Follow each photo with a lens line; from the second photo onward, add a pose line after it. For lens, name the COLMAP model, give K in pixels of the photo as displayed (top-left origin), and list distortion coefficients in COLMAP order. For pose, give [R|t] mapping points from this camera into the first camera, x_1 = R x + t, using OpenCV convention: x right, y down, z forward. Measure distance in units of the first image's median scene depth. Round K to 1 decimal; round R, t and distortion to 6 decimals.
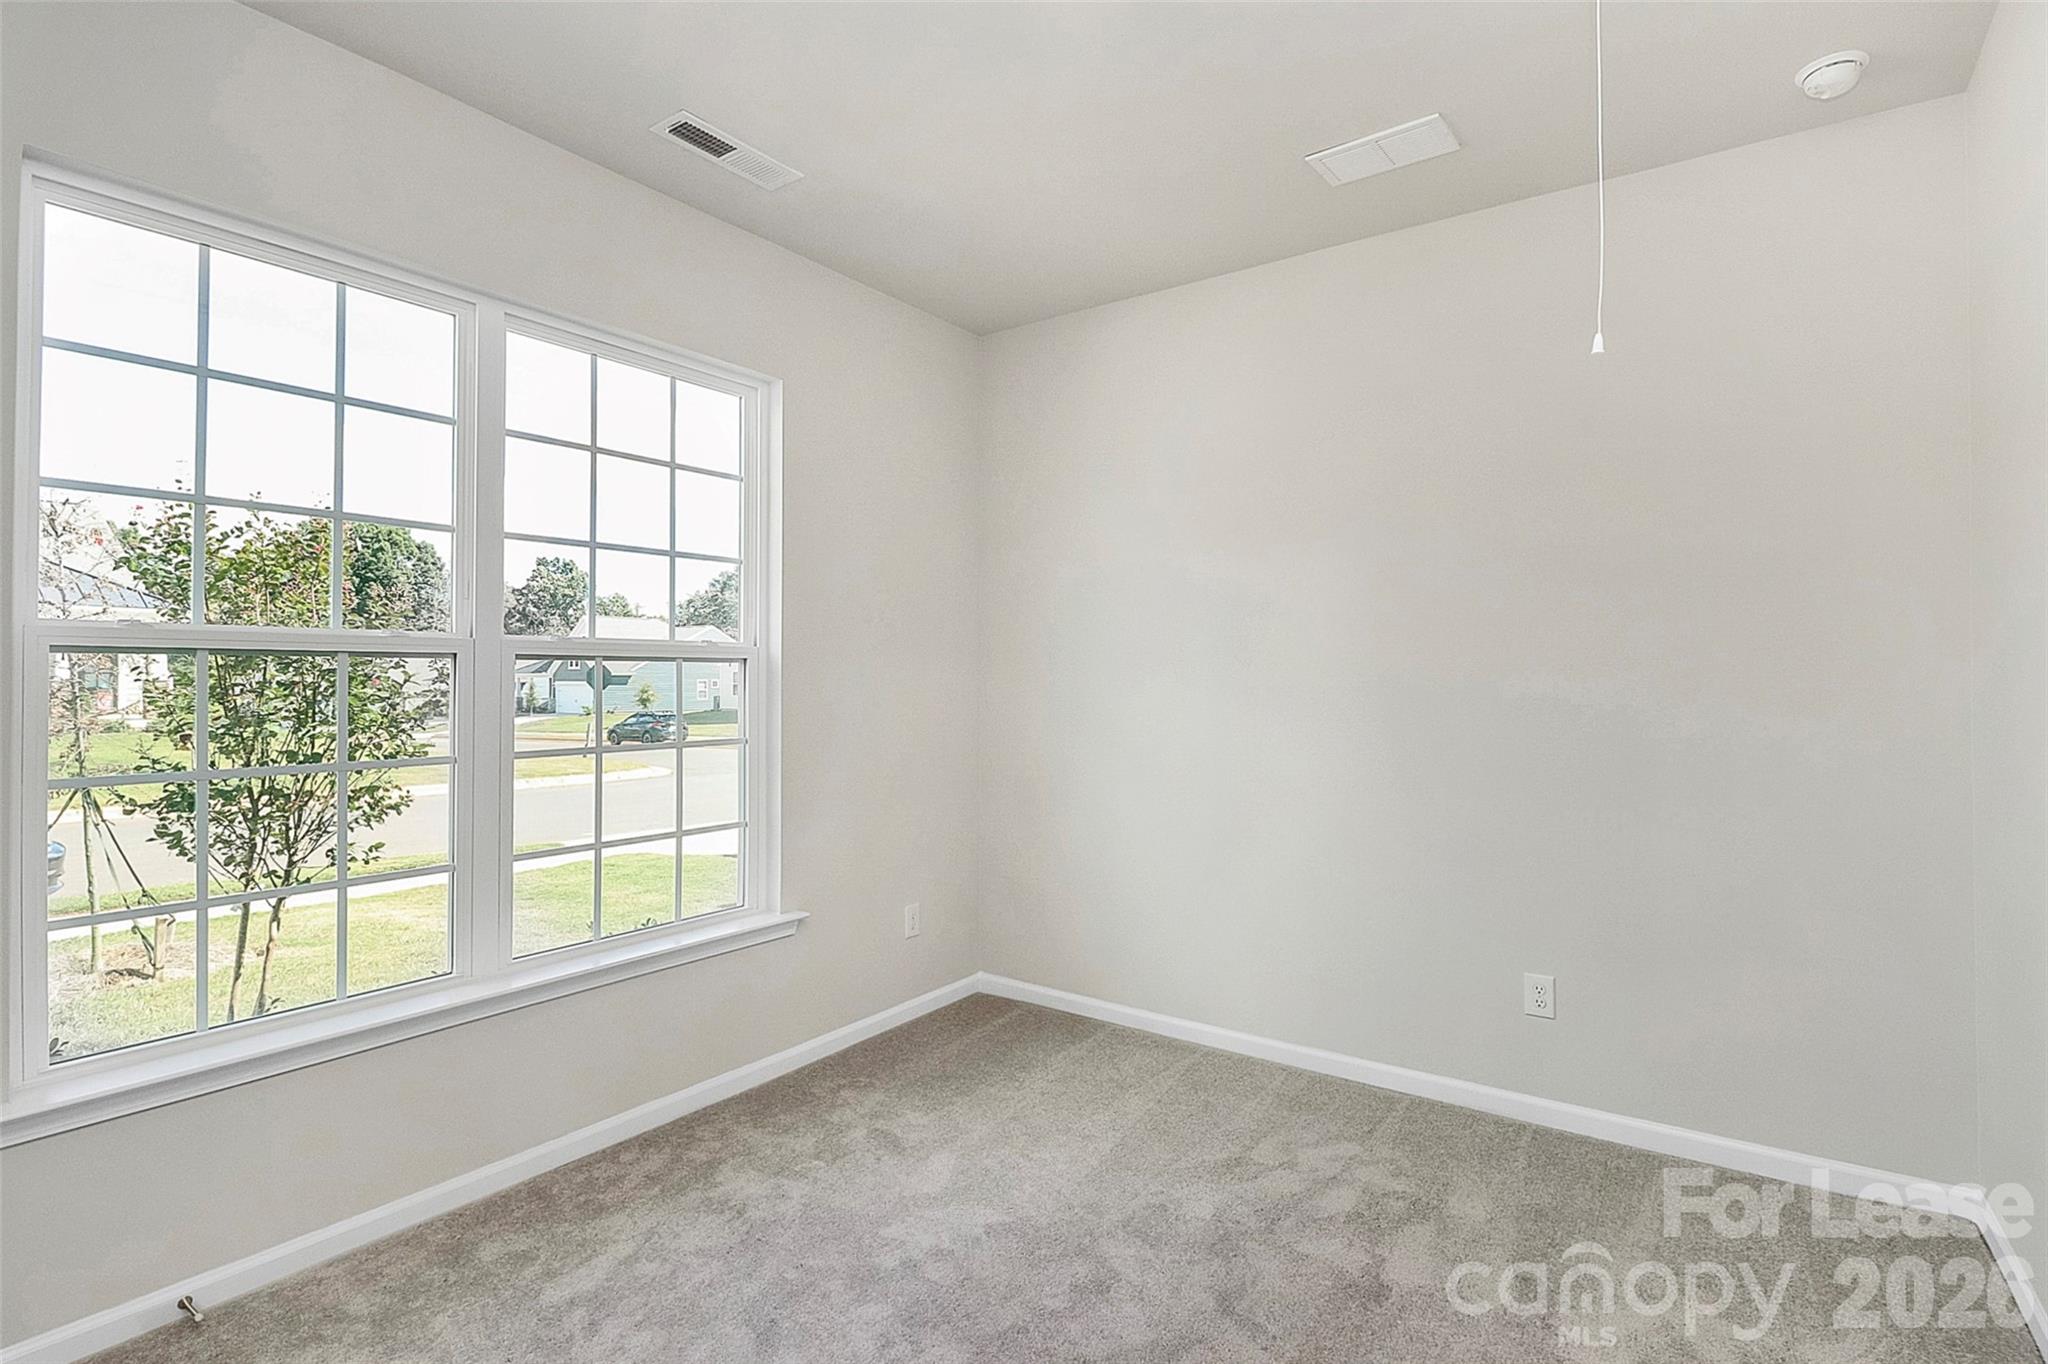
lens RADIAL K [[969.5, 0, 1019.5], [0, 969.5, 701.1], [0, 0, 1]] dist [-0.002014, -0.000495]
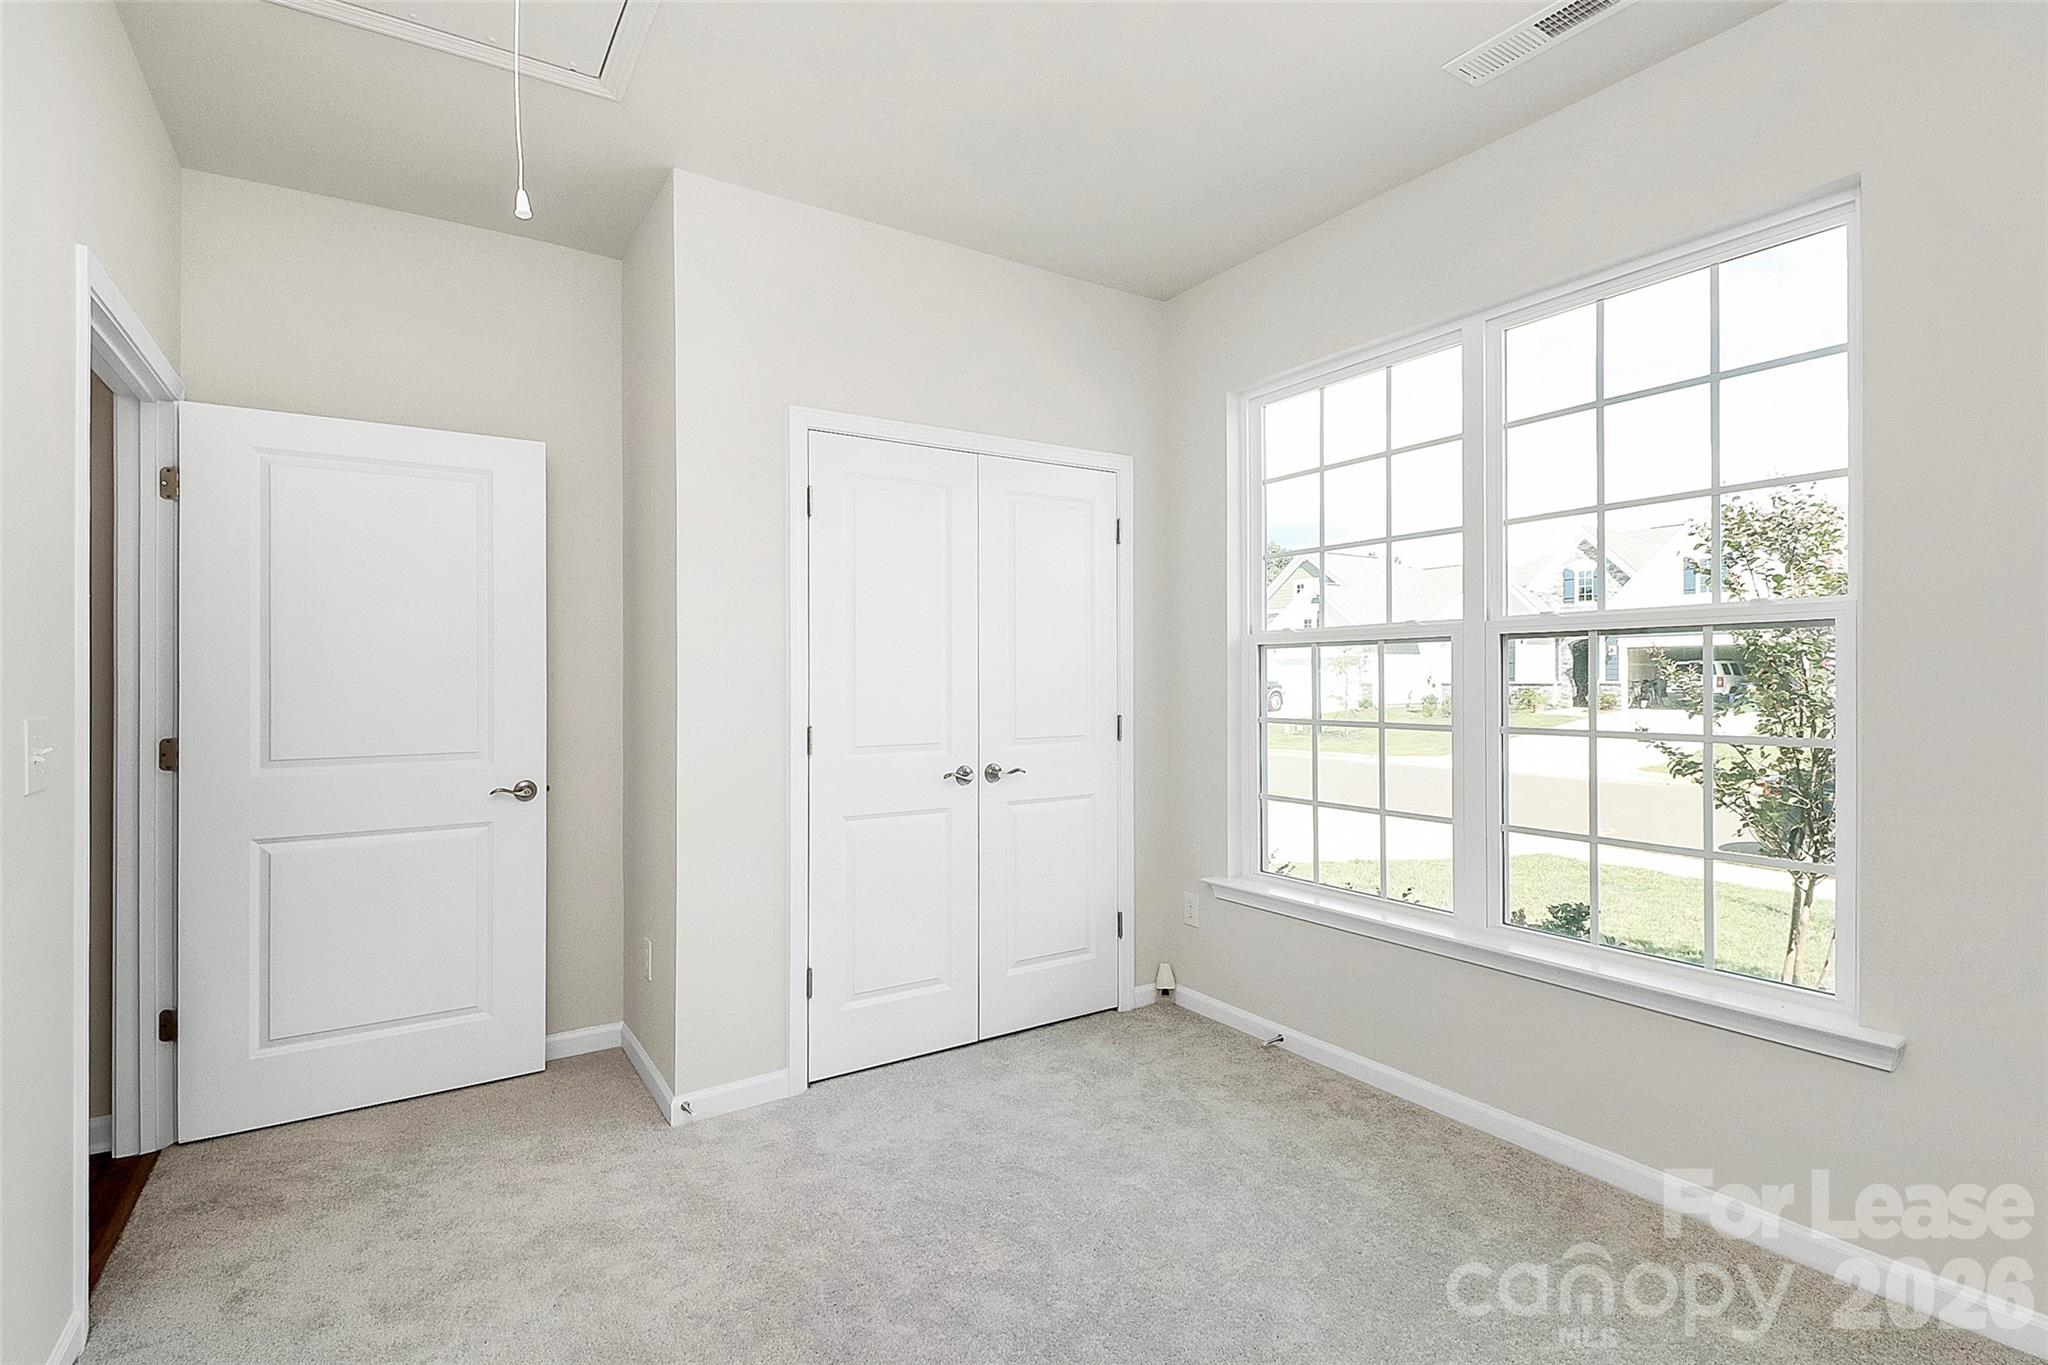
lens RADIAL K [[969.5, 0, 1019.7], [0, 969.5, 660.6], [0, 0, 1]] dist [-0.002014, -0.000495]
pose [[-0.342471, -0.003346, -0.939522, 0.681059], [0.000183, 0.999993, -0.003628, -0.018182], [0.939528, -0.001414, -0.342468, 0.906146]]
